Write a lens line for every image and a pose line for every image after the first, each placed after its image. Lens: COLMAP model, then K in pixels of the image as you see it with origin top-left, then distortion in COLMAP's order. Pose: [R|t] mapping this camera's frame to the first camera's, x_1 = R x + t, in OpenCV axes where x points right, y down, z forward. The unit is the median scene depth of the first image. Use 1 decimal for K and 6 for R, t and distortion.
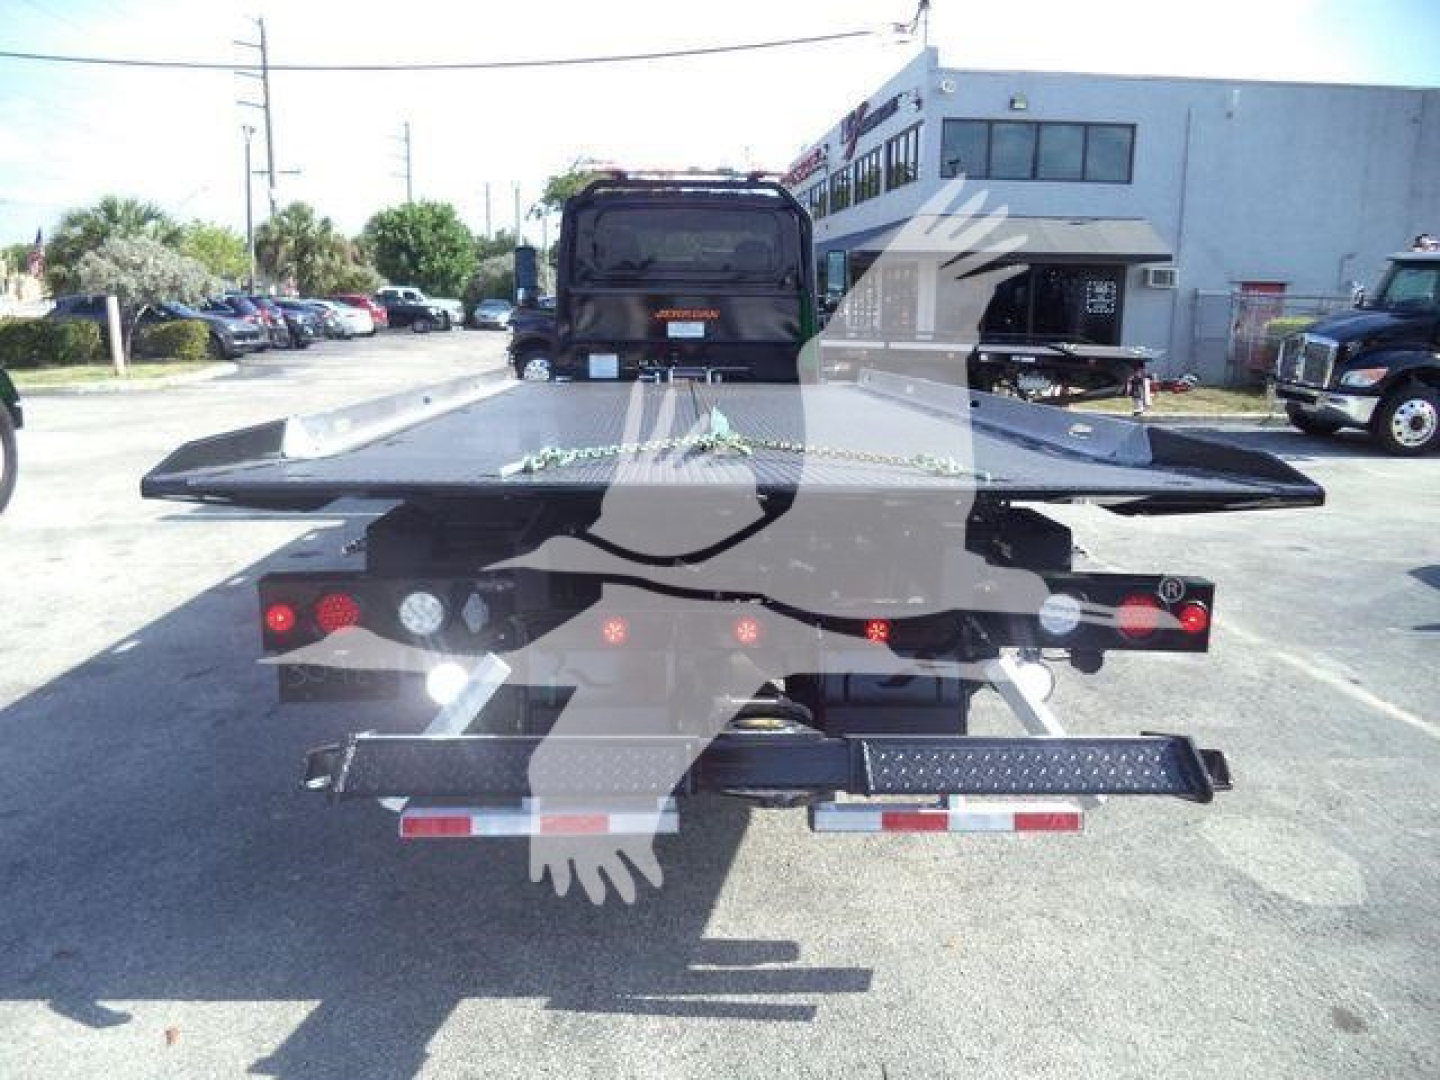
lens RADIAL K [[1172.8, 0, 725.0], [0, 1172.8, 539.6], [0, 0, 1]] dist [-0.037553, -0.001566]
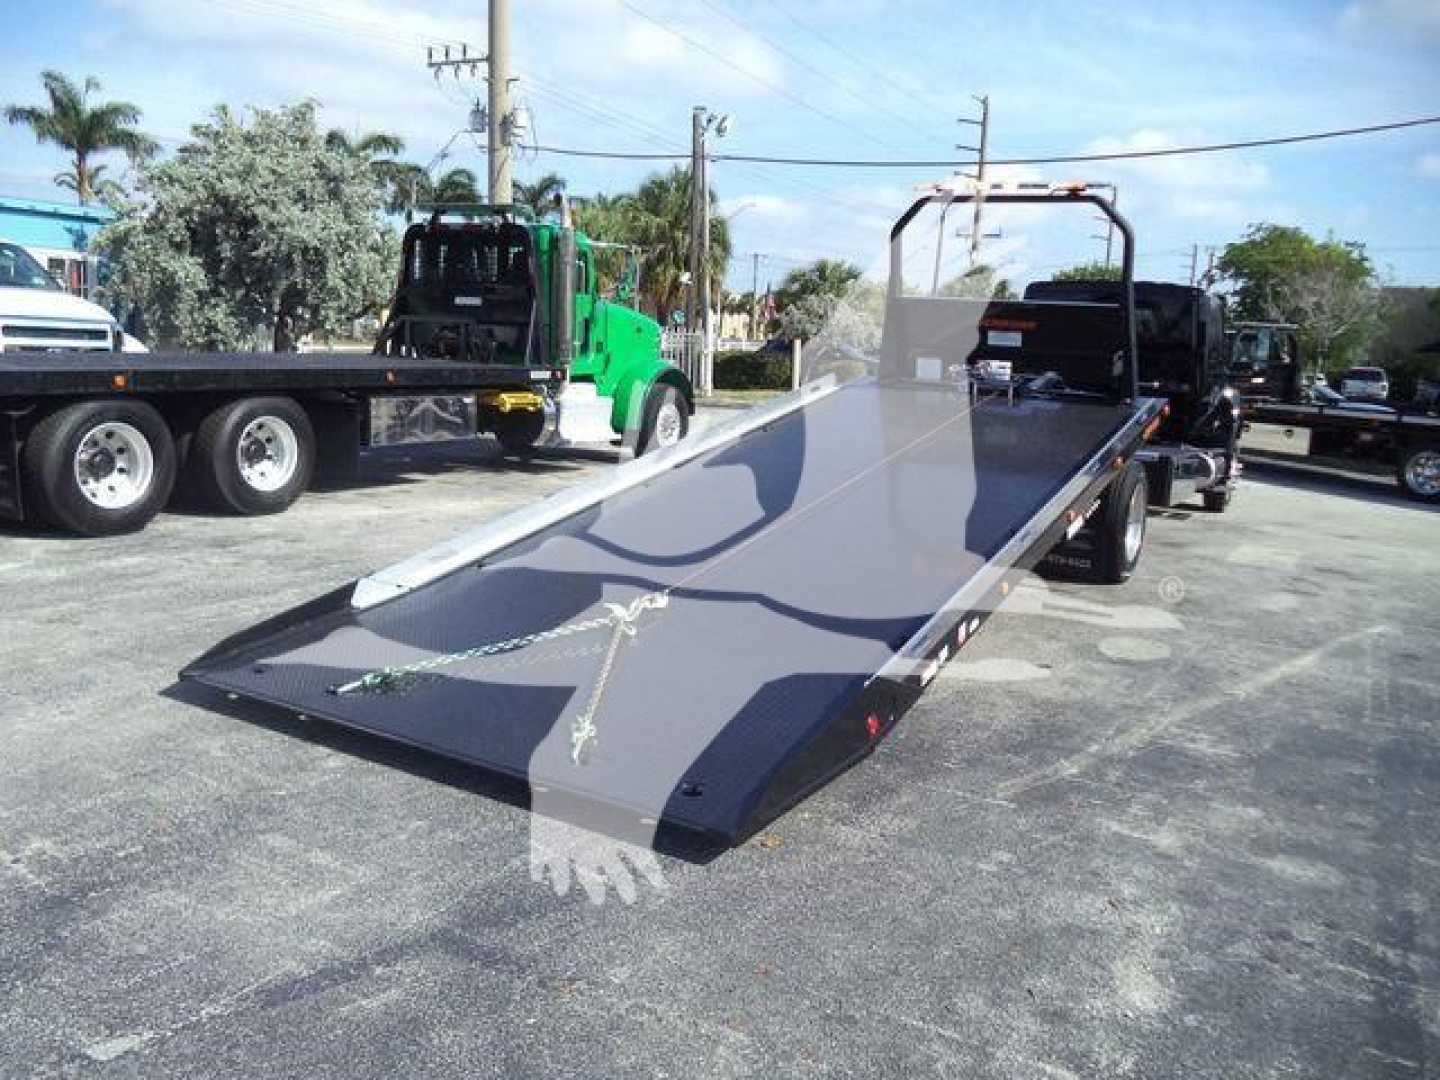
lens RADIAL K [[1175.0, 0, 720.0], [0, 1175.0, 540.0], [0, 0, 1]] dist [-0.030278, 0.010666]
pose [[0.834883, 0.131023, -0.534605, 0.136730], [-0.156166, 0.987729, -0.001806, 0.030892], [0.527809, 0.084995, 0.845100, -0.151790]]
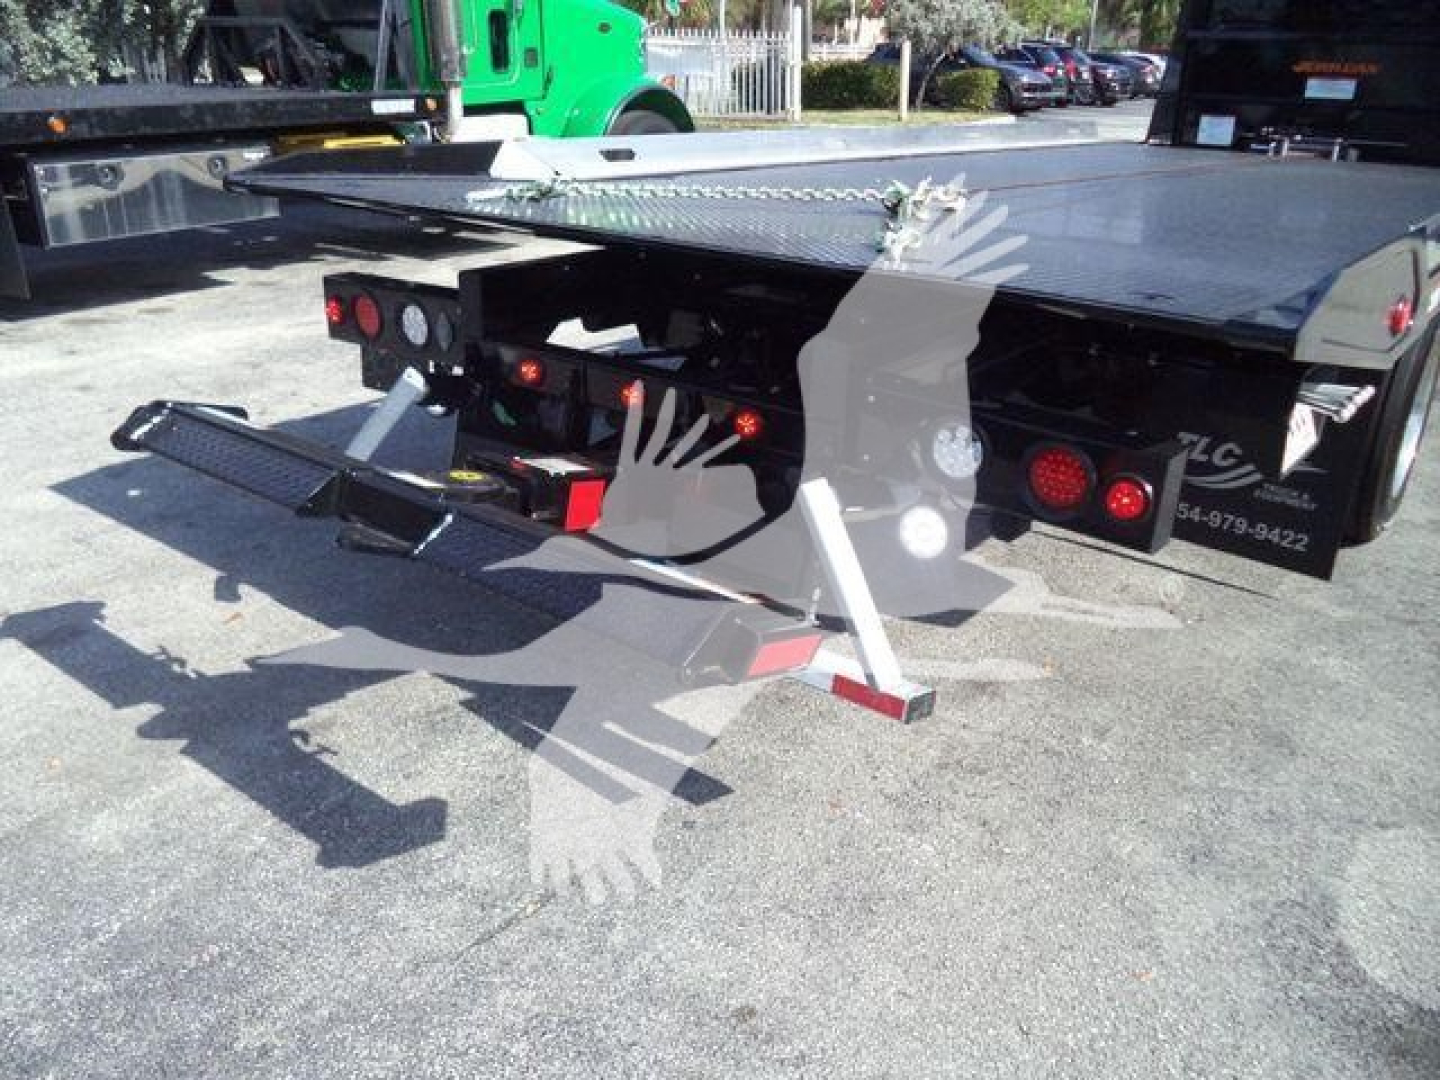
lens RADIAL K [[1161.0, 0, 721.0], [0, 1161.0, 558.9], [0, 0, 1]] dist [-0.001163, -0.041884]
pose [[0.766344, 0.268490, -0.583635, 0.073760], [-0.142136, 0.956826, 0.253537, -0.004713], [0.626510, -0.111341, 0.771420, 0.036900]]
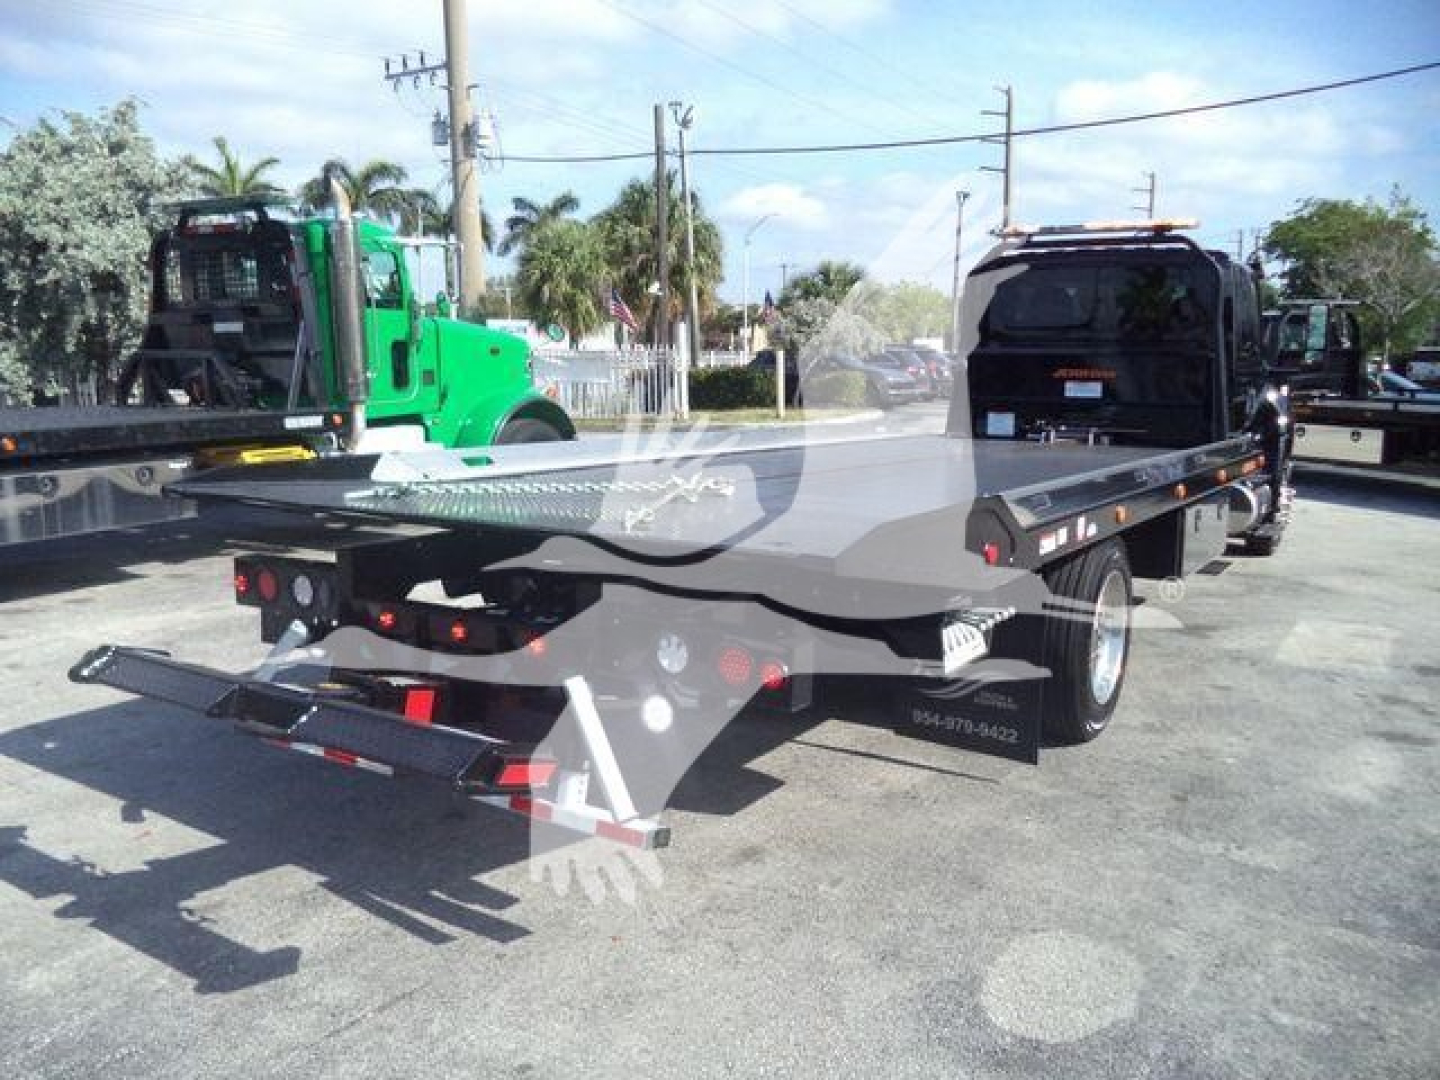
lens RADIAL K [[1174.1, 0, 723.0], [0, 1174.1, 536.6], [0, 0, 1]] dist [-0.033009, 0.002144]
pose [[0.815097, 0.085135, -0.573034, 0.111796], [-0.111033, 0.993763, -0.010293, -0.004999], [0.568584, 0.072015, 0.819467, 0.012779]]
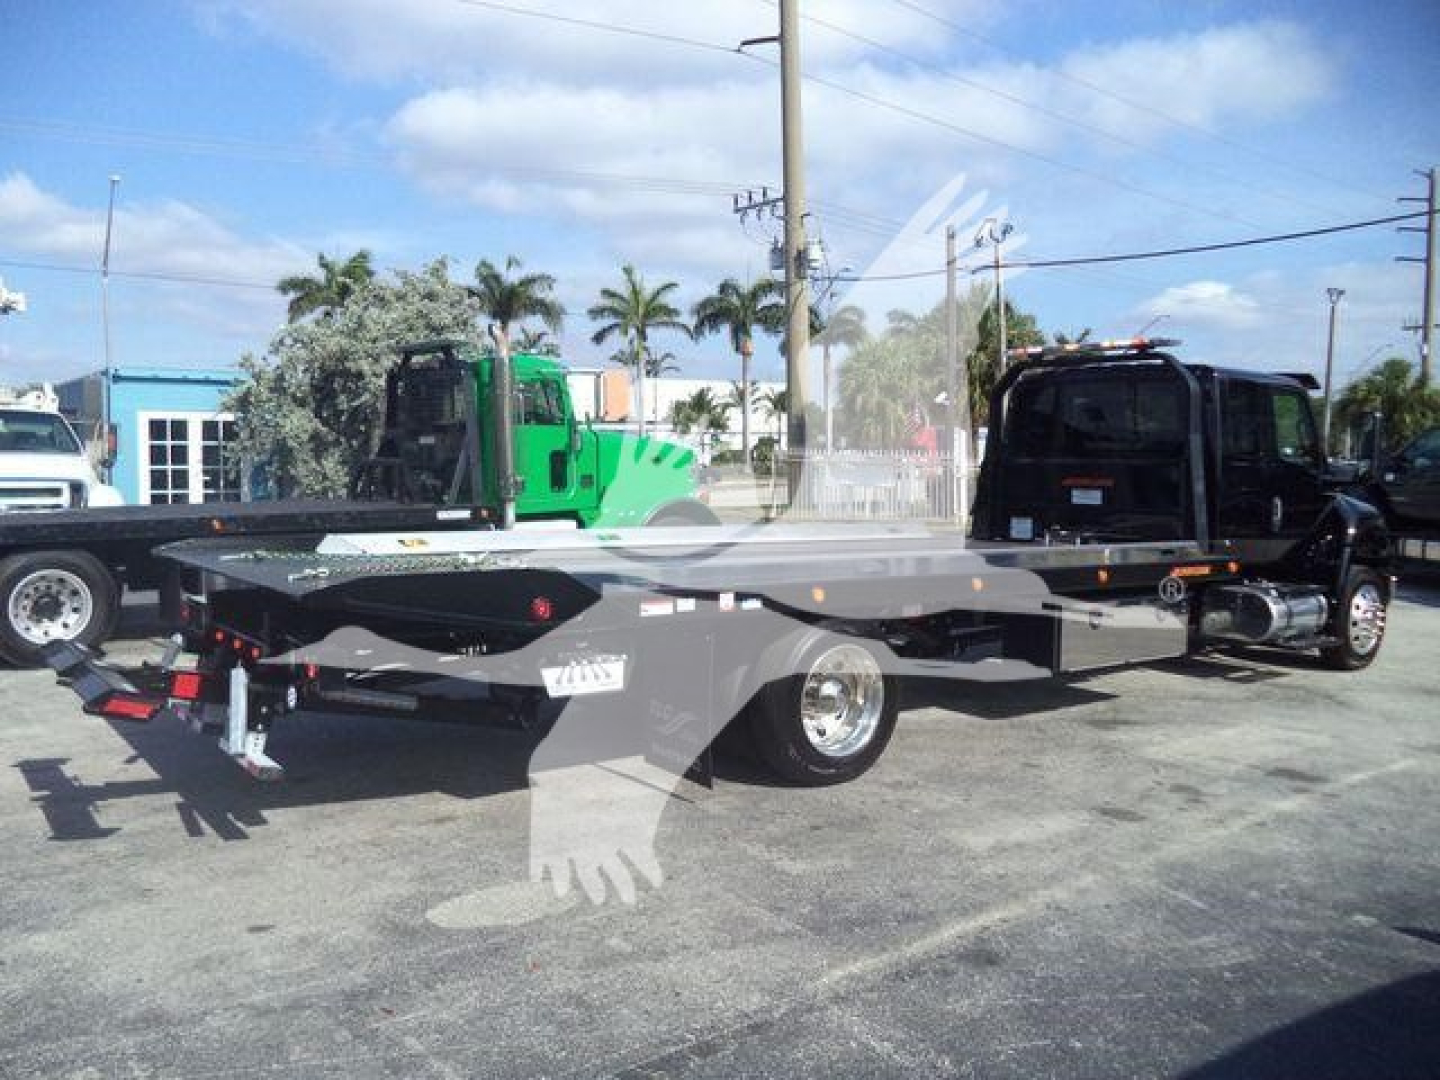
lens RADIAL K [[1187.0, 0, 741.5], [0, 1187.0, 512.9], [0, 0, 1]] dist [-0.012076, -0.014526]
pose [[0.583270, 0.035421, -0.811506, 0.250930], [-0.160113, 0.984461, -0.072112, -0.015347], [0.796341, 0.171994, 0.579878, 0.054389]]
